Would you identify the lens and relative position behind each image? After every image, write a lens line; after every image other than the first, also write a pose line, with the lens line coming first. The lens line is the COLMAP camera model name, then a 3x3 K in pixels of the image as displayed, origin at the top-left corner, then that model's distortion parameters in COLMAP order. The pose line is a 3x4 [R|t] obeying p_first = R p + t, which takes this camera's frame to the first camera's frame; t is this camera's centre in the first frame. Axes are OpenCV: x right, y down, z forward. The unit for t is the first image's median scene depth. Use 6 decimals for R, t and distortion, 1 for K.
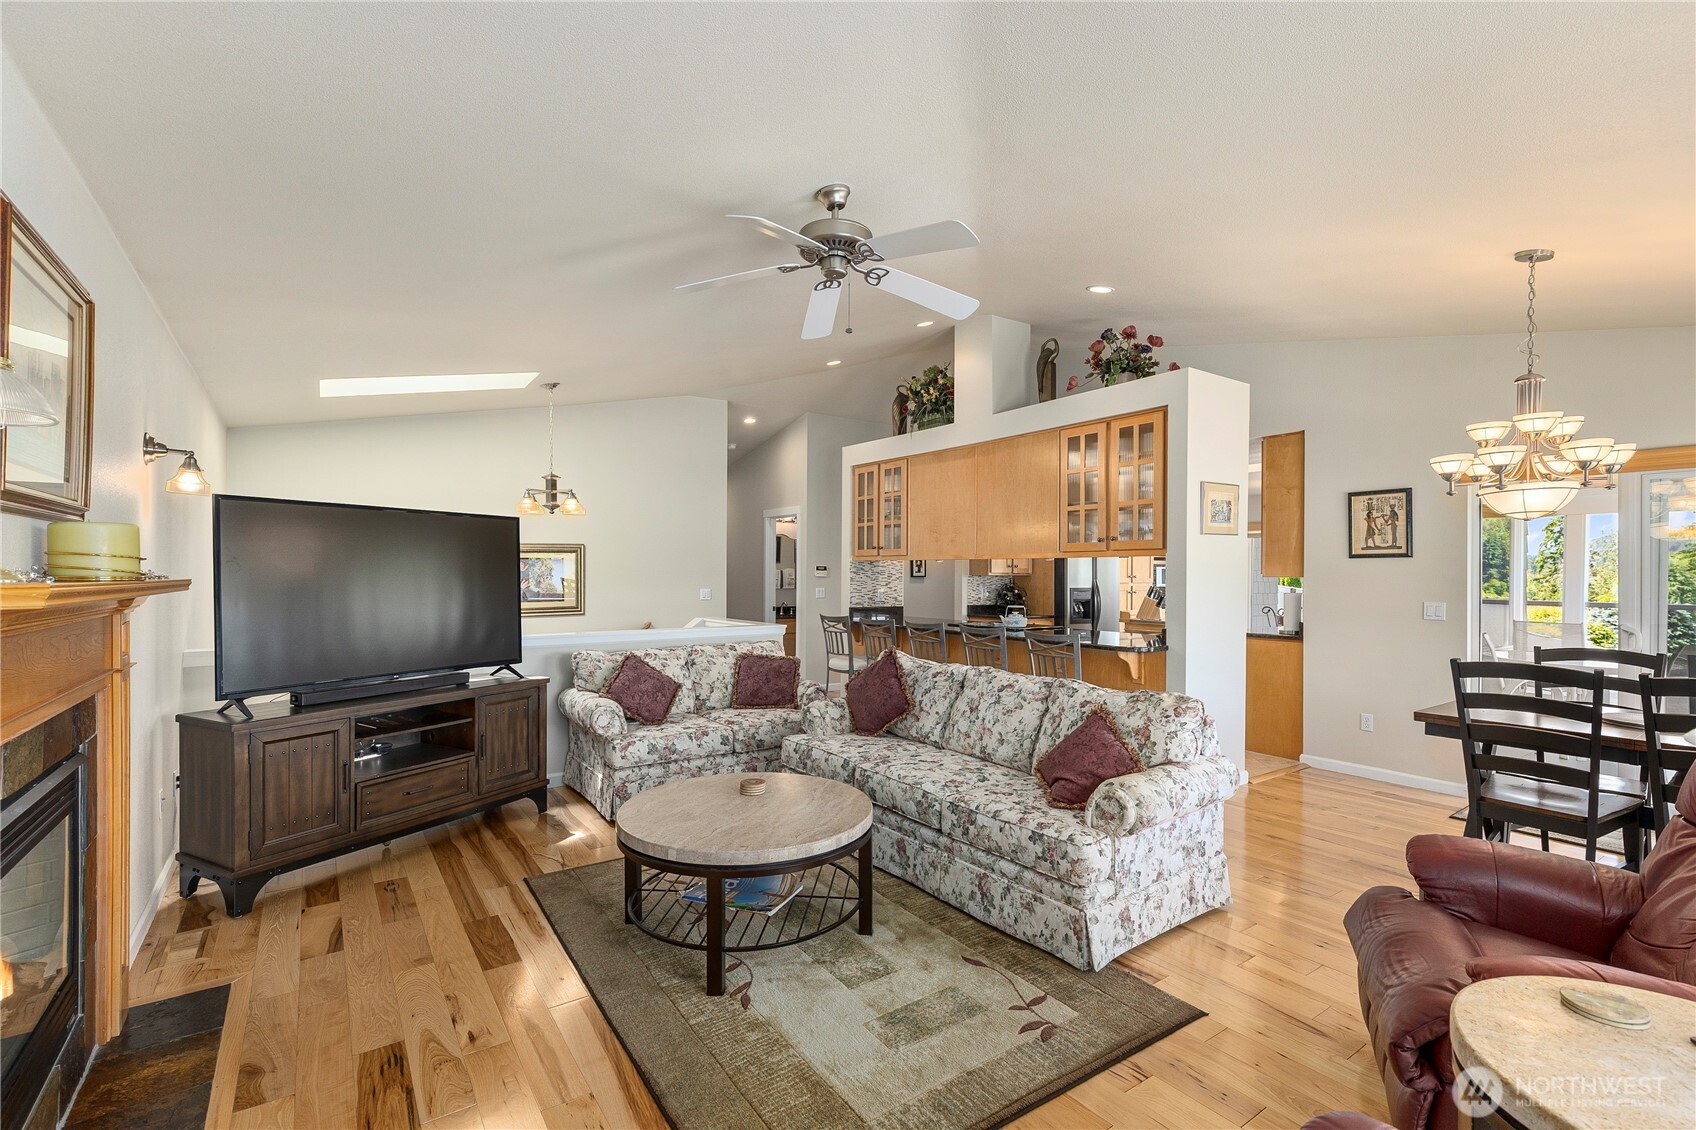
lens RADIAL K [[764.0, 0, 855.4], [0, 764.0, 583.7], [0, 0, 1]] dist [0.009859, -0.002714]
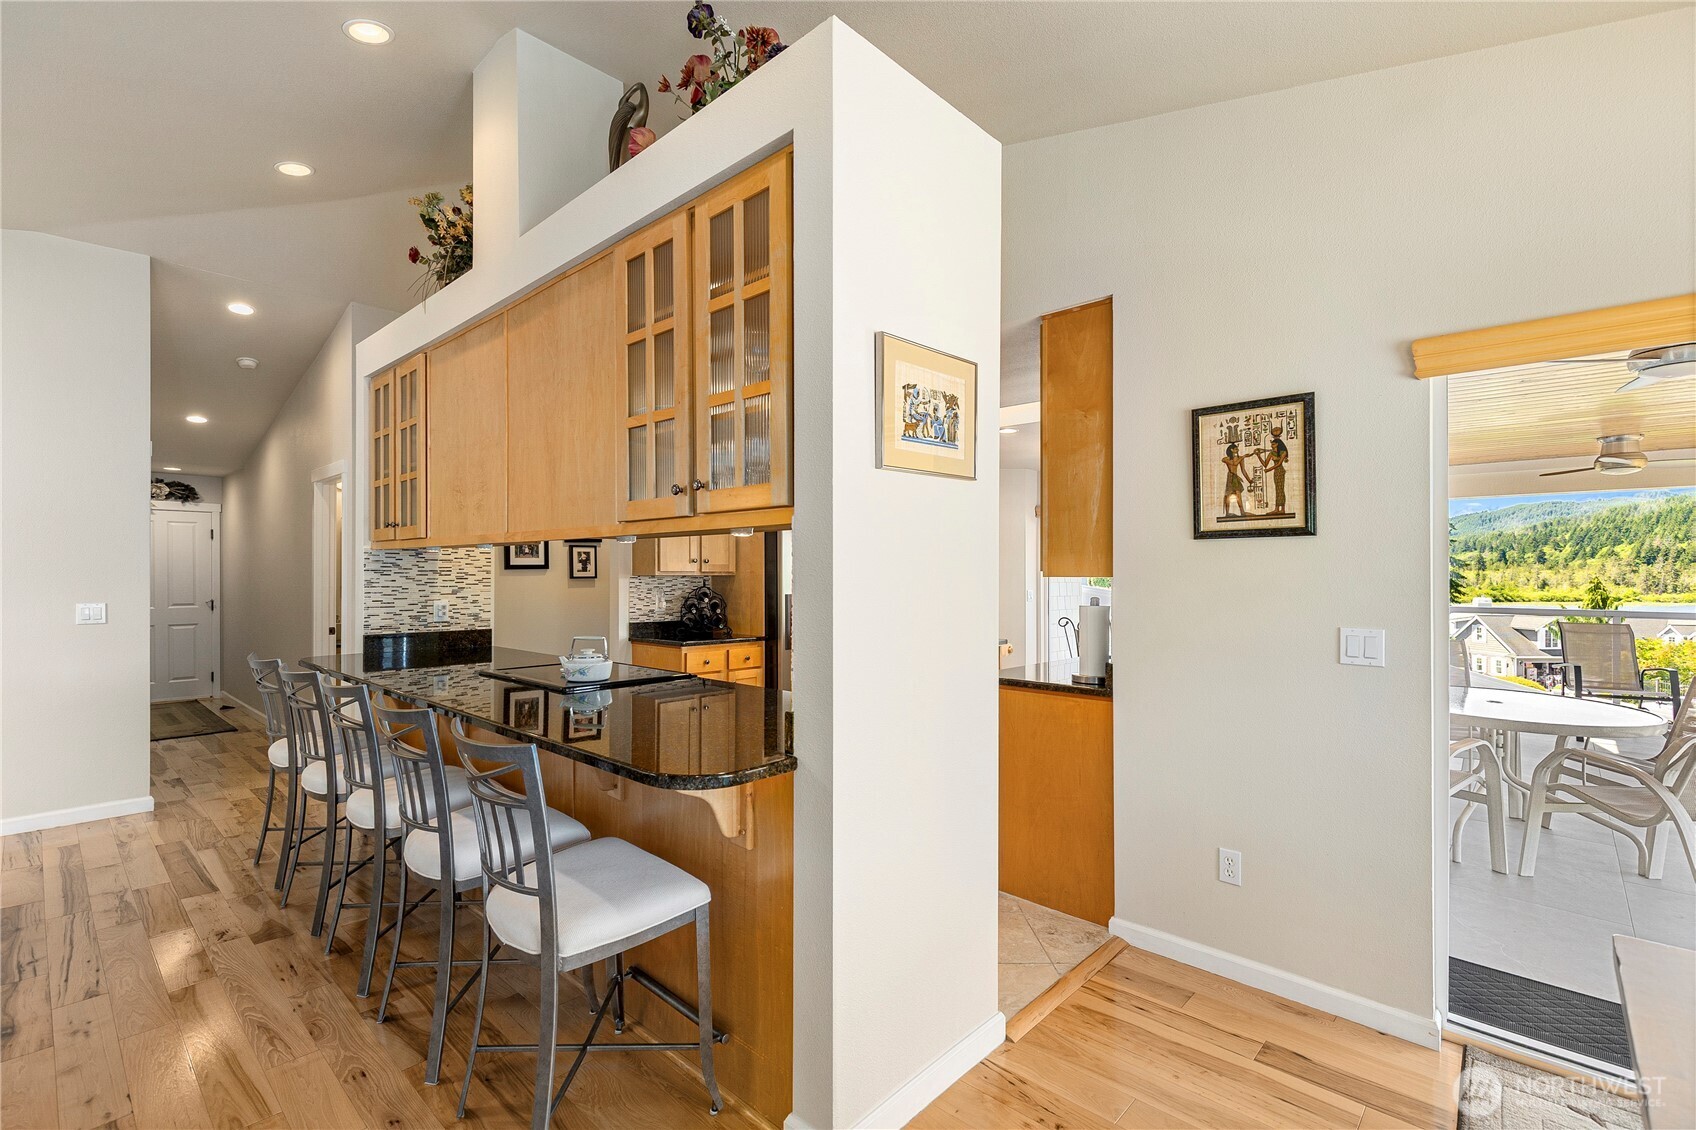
lens RADIAL K [[764.0, 0, 855.2], [0, 764.0, 580.8], [0, 0, 1]] dist [0.009859, -0.002714]
pose [[0.978132, -0.003843, 0.207951, 0.319709], [0.004879, 0.999978, -0.004466, -0.004573], [-0.207930, 0.005383, 0.978129, 0.552203]]
